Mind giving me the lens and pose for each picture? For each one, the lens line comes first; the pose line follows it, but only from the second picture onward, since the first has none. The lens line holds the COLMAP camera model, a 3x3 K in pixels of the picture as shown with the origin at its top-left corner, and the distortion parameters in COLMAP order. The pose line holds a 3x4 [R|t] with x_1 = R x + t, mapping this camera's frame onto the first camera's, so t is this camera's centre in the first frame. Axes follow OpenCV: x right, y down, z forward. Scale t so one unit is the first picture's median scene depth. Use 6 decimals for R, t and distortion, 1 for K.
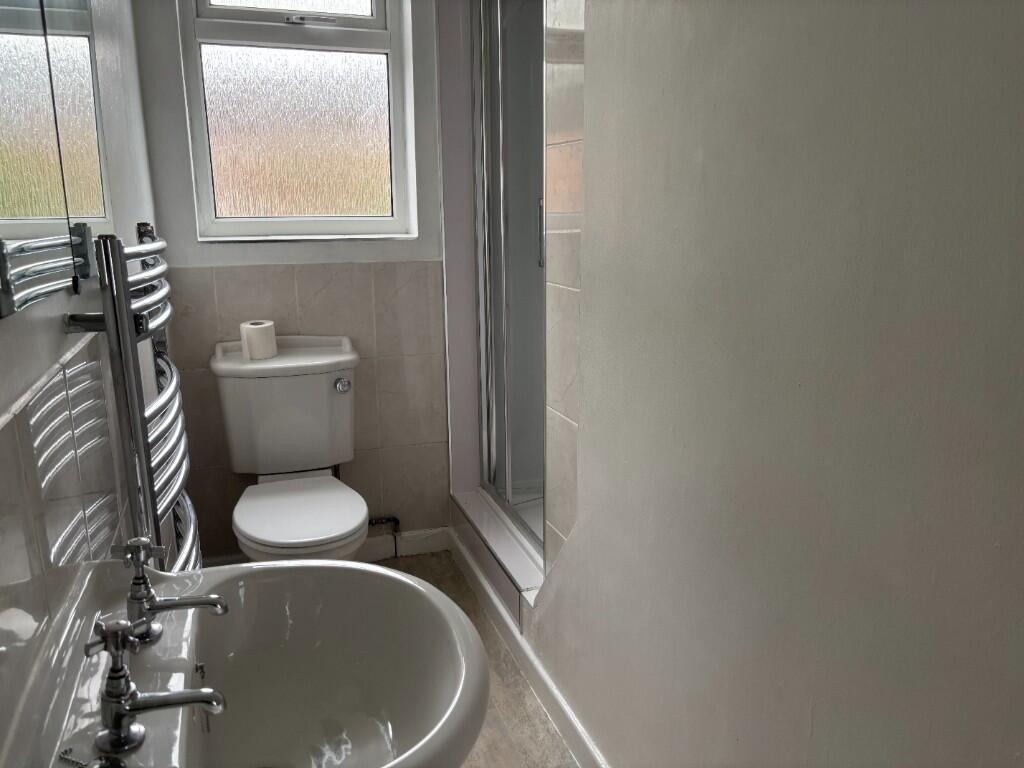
lens RADIAL K [[776.7, 0, 516.7], [0, 776.7, 380.5], [0, 0, 1]] dist [0.021704, -0.002922]
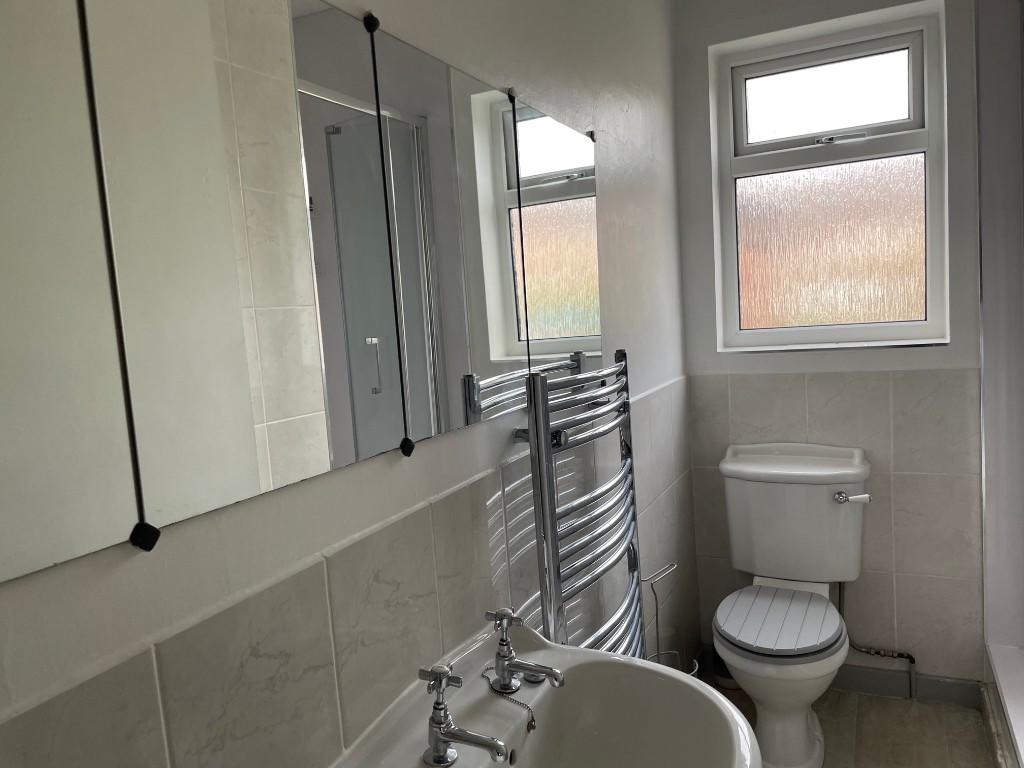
lens RADIAL K [[766.9, 0, 511.1], [0, 766.9, 391.6], [0, 0, 1]] dist [0.032231, -0.014844]
pose [[0.703862, 0.027668, -0.709798, 0.157156], [-0.096049, 0.993771, -0.056509, -0.032032], [0.703813, 0.107950, 0.702135, 0.027539]]
